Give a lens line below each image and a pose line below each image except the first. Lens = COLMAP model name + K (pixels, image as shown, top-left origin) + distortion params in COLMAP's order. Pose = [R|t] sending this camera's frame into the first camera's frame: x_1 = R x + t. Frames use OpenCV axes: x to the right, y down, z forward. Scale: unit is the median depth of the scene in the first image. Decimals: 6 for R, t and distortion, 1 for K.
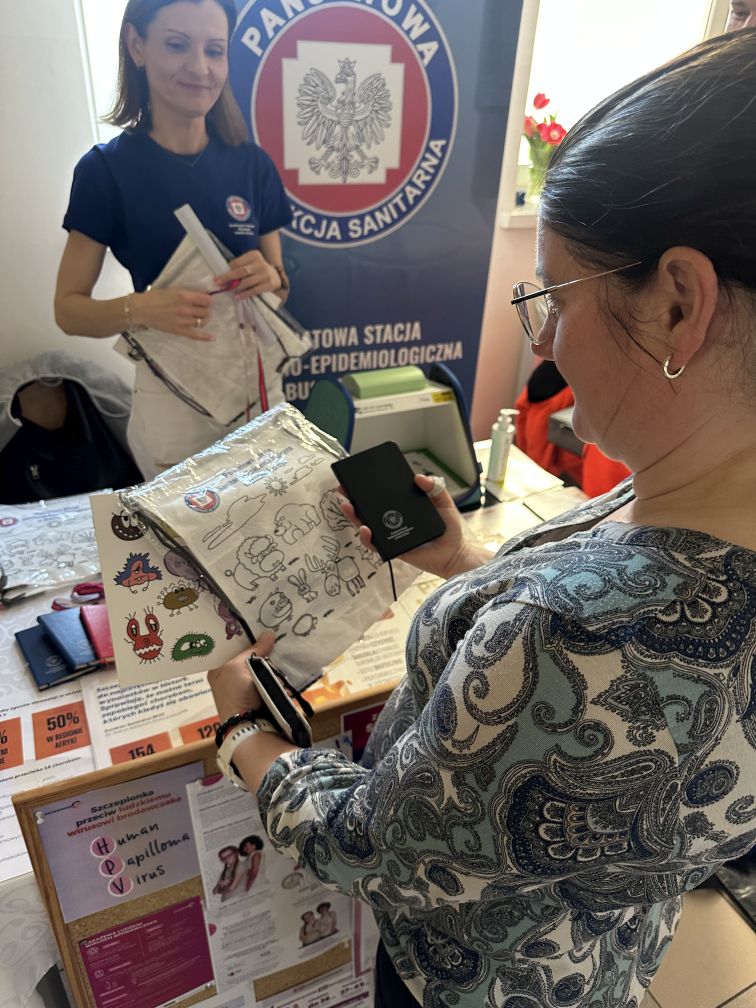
lens RADIAL K [[683.1, 0, 369.0], [0, 683.1, 507.0], [0, 0, 1]] dist [-0.006679, -0.003599]
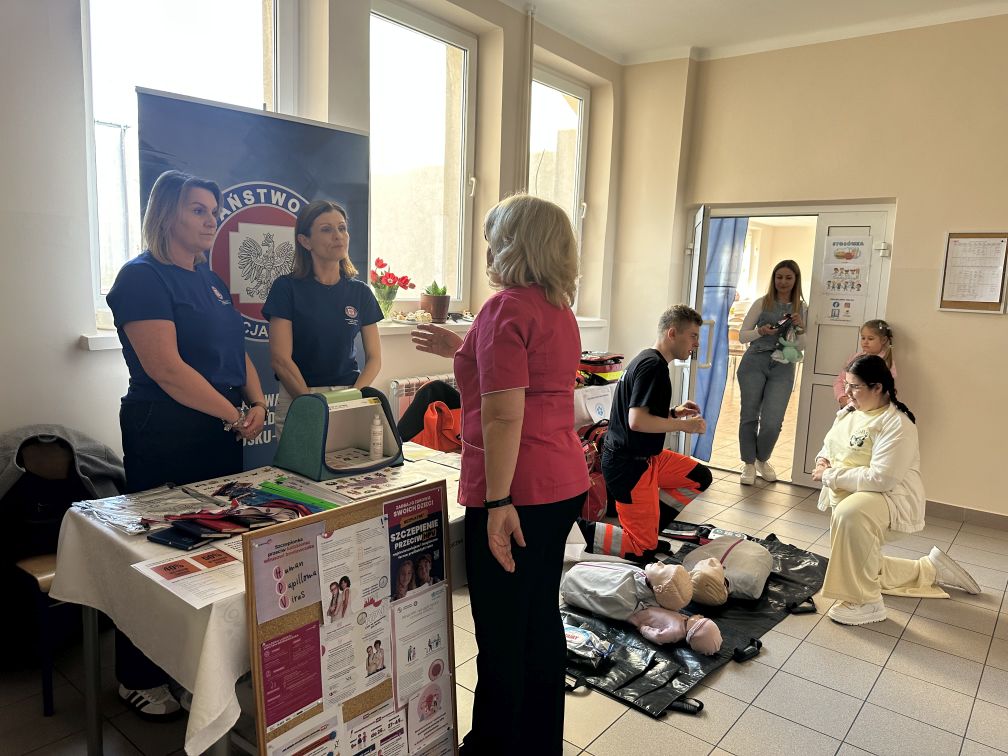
lens RADIAL K [[683.1, 0, 508.8], [0, 683.1, 379.1], [0, 0, 1]] dist [-0.006679, -0.003599]
pose [[0.888432, -0.050957, 0.456171, -0.522331], [0.222783, 0.916782, -0.331480, 0.614752], [-0.401318, 0.396125, 0.825851, -0.824504]]
